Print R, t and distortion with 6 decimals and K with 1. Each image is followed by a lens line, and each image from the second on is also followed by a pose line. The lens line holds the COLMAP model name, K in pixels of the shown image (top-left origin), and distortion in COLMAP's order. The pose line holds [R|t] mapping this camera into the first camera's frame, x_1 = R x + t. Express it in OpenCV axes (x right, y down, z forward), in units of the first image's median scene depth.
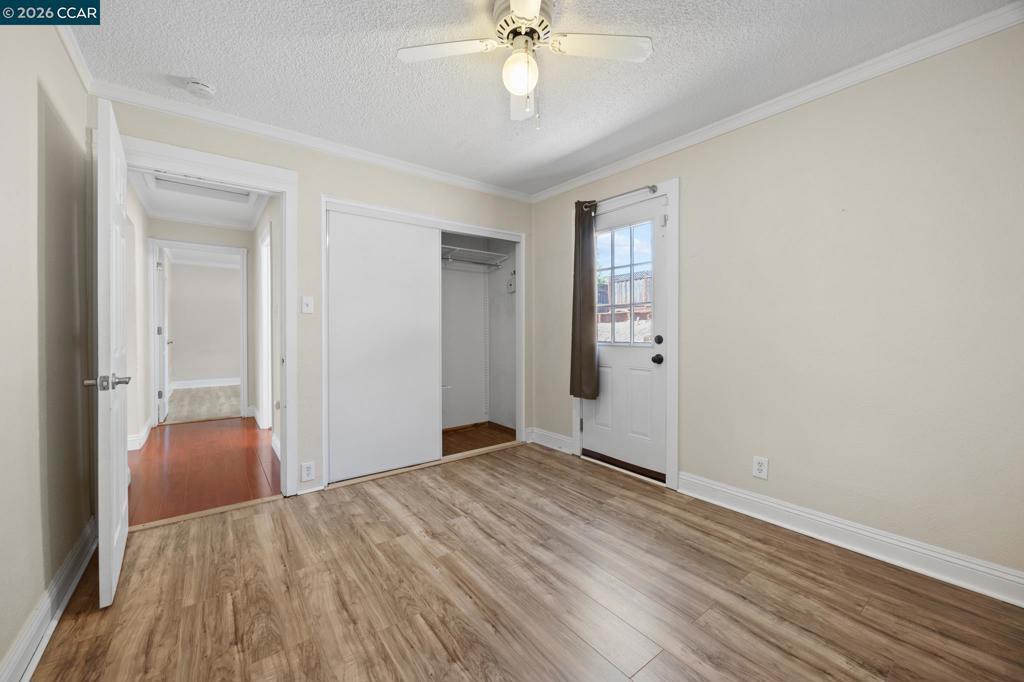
lens RADIAL K [[403.5, 0, 512.0], [0, 403.5, 331.4], [0, 0, 1]] dist [-0.001188, -0.000055]
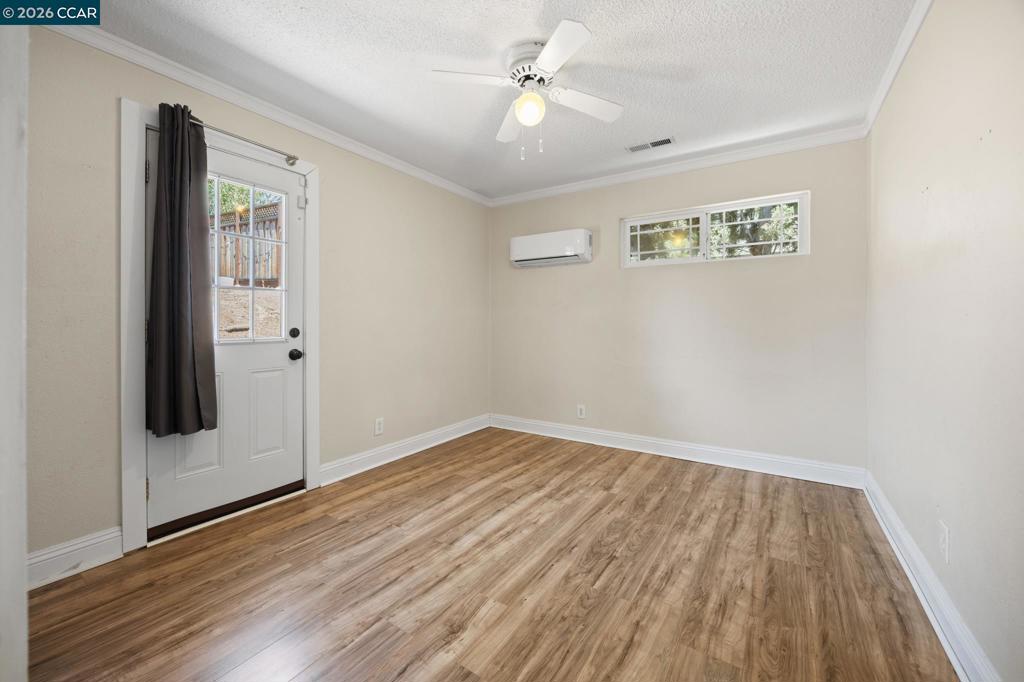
lens RADIAL K [[403.5, 0, 512.0], [0, 403.5, 331.4], [0, 0, 1]] dist [-0.001188, -0.000055]
pose [[-0.331479, -0.017480, 0.943301, -0.900007], [0.002823, 0.999806, 0.019519, 0.003158], [-0.943458, 0.009133, -0.331365, 1.209667]]
